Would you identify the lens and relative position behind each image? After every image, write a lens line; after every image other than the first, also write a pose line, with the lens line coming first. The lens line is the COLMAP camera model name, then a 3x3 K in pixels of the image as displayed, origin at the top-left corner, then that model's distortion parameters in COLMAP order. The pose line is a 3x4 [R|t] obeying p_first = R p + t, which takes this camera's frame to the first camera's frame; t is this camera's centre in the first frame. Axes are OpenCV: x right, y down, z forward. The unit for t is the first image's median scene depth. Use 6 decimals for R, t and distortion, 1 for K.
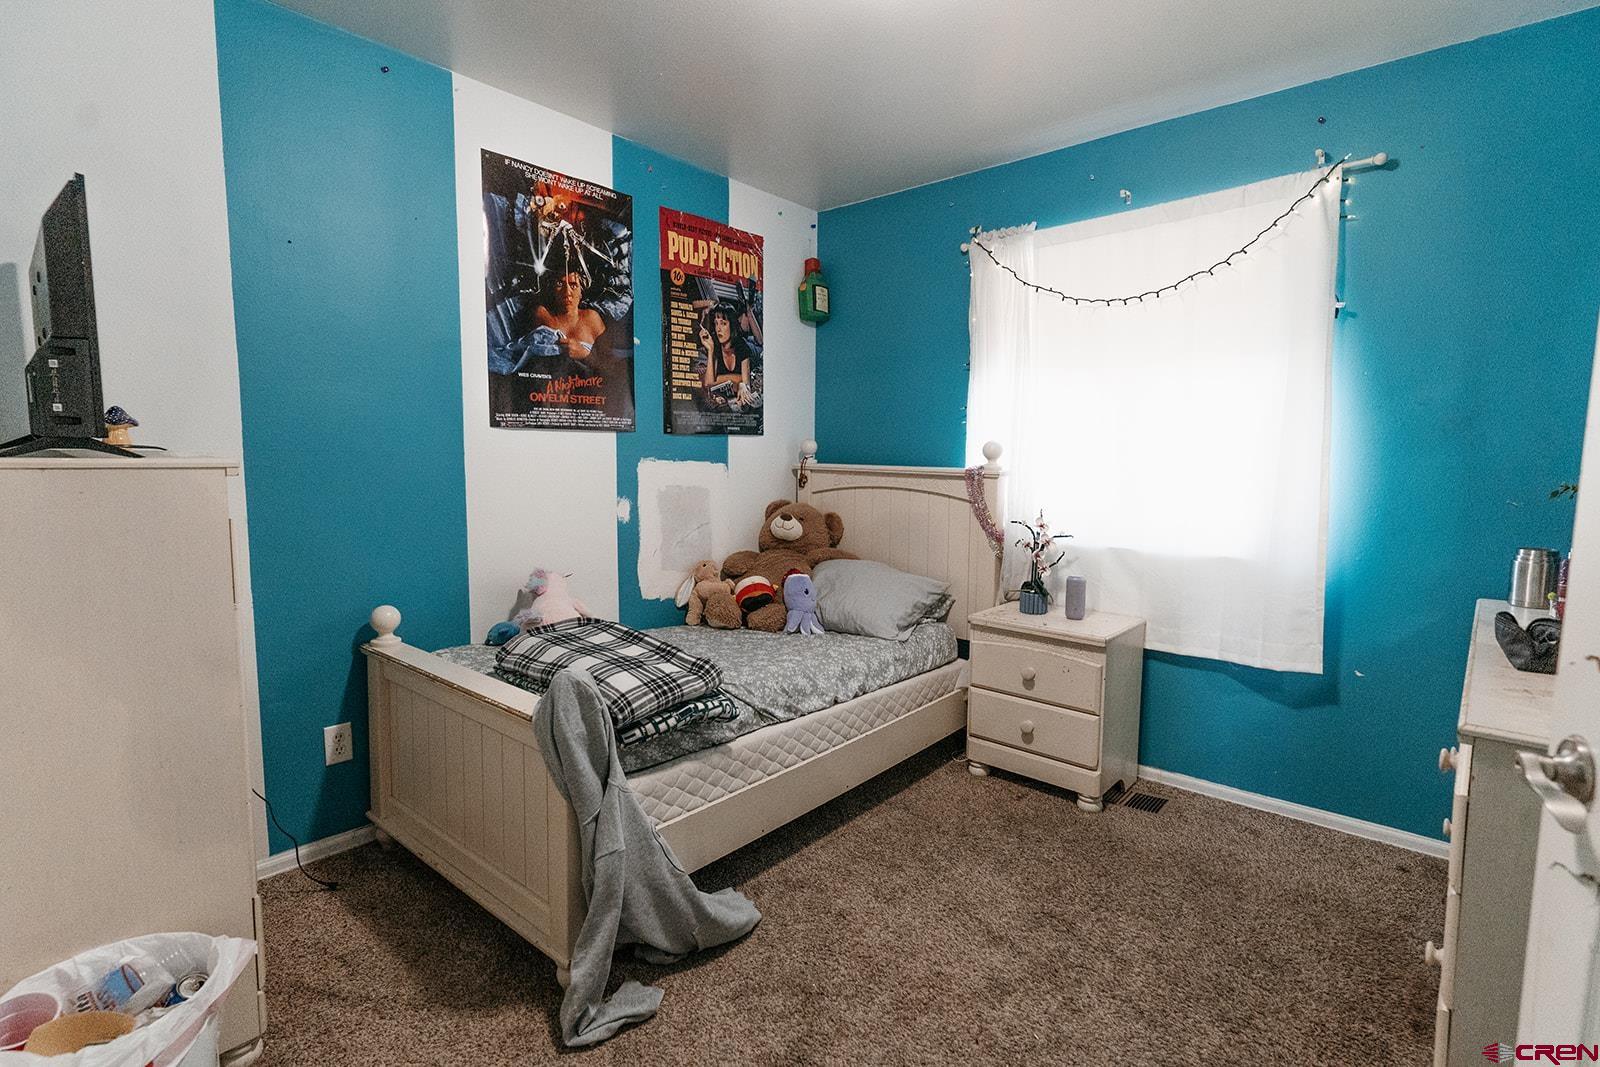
lens RADIAL K [[764.5, 0, 800.0], [0, 764.5, 533.5], [0, 0, 1]] dist [0.002310, 0.000320]
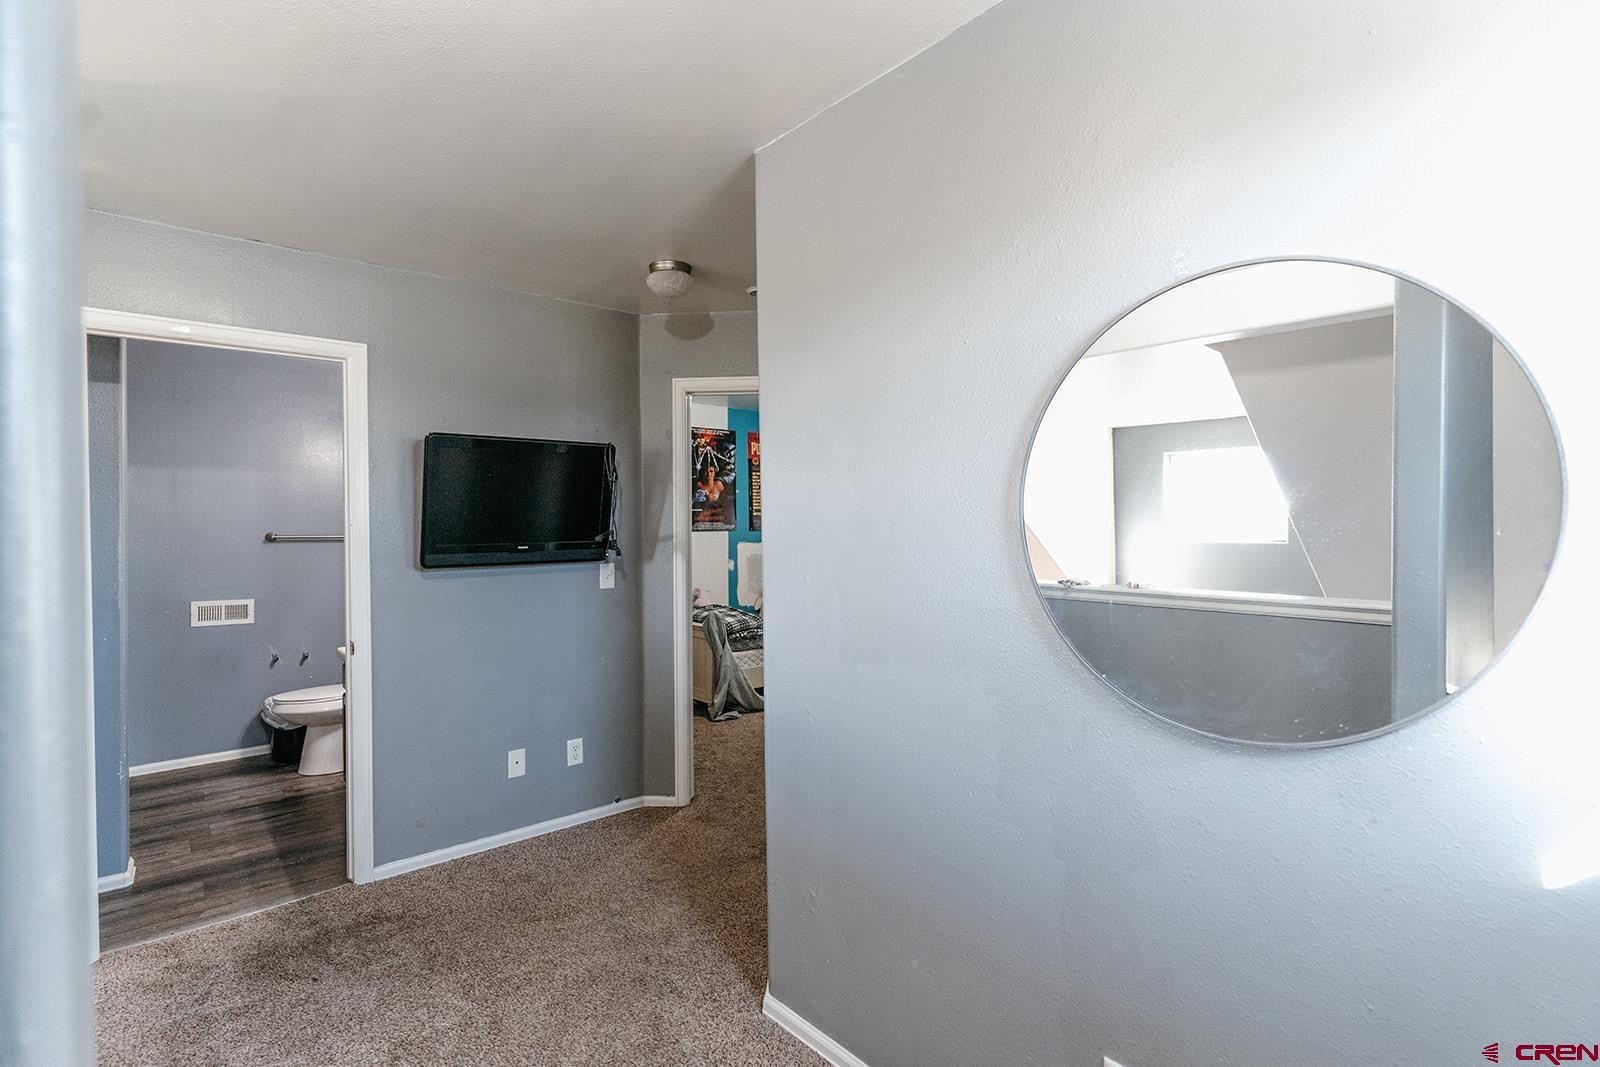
lens RADIAL K [[764.5, 0, 800.0], [0, 764.5, 533.5], [0, 0, 1]] dist [0.002310, 0.000320]
pose [[0.989836, -0.012030, -0.141703, 0.321725], [-0.000481, 0.996126, -0.087932, 0.082798], [0.142212, 0.087106, 0.985996, -1.329590]]
